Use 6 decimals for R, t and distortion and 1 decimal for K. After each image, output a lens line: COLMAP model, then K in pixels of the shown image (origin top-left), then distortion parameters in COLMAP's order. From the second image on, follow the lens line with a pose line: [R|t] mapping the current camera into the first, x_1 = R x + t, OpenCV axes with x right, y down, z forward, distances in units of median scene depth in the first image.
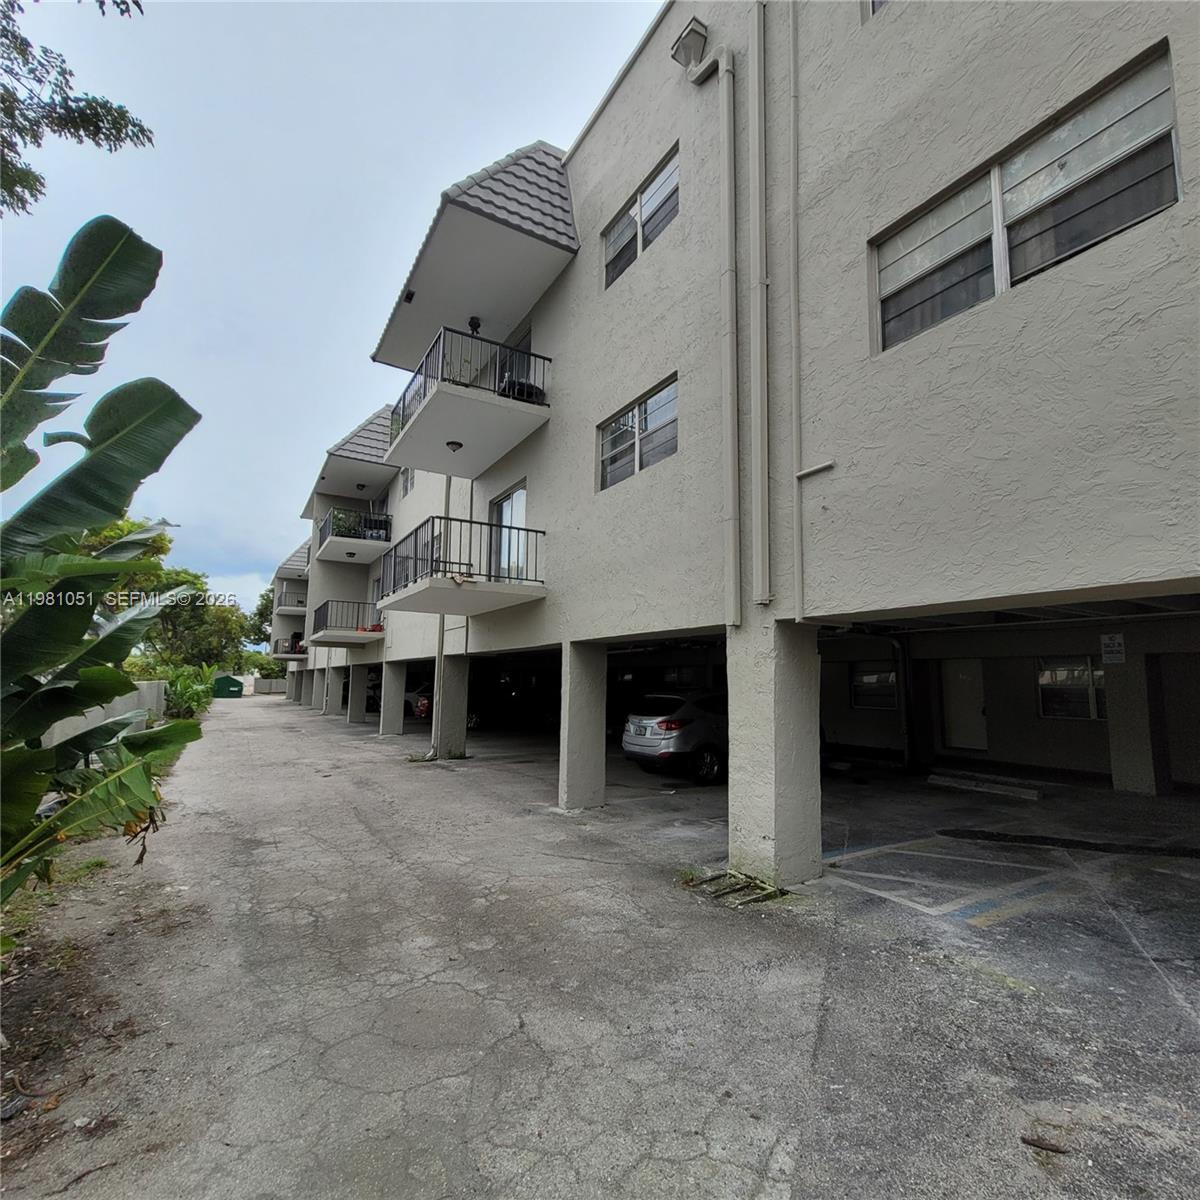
lens RADIAL K [[625.6, 0, 599.7], [0, 625.6, 601.1], [0, 0, 1]] dist [0.003086, 0.000328]
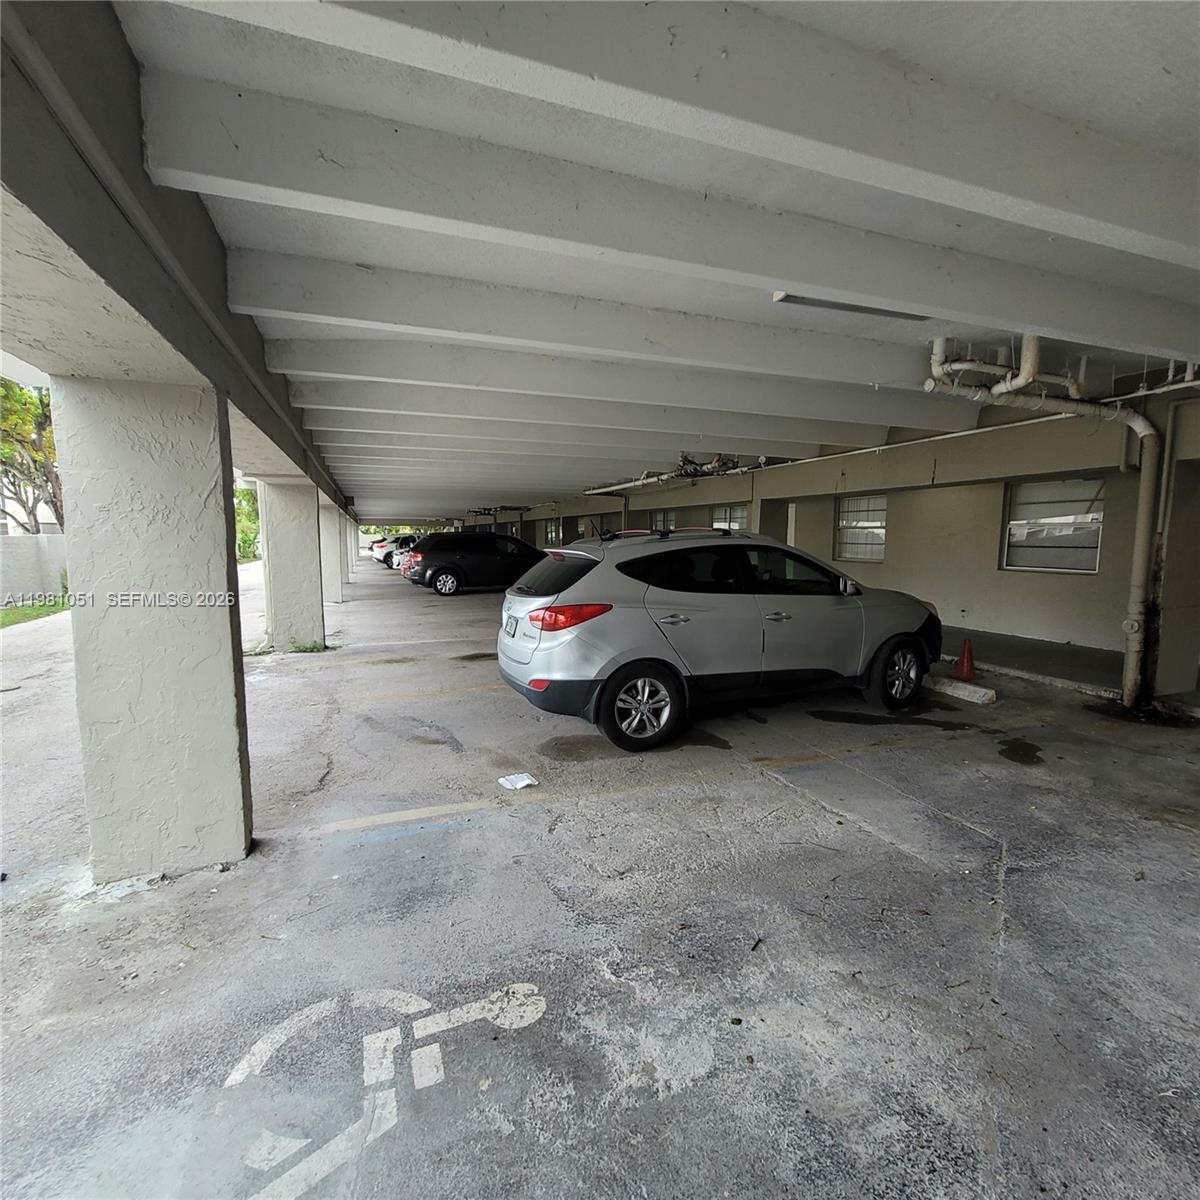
lens RADIAL K [[625.6, 0, 603.0], [0, 625.6, 600.4], [0, 0, 1]] dist [0.003086, 0.000328]
pose [[0.986265, 0.006859, -0.165030, 0.189409], [0.031118, 0.973529, 0.226435, 0.078652], [0.162215, -0.228460, 0.959944, 0.520964]]
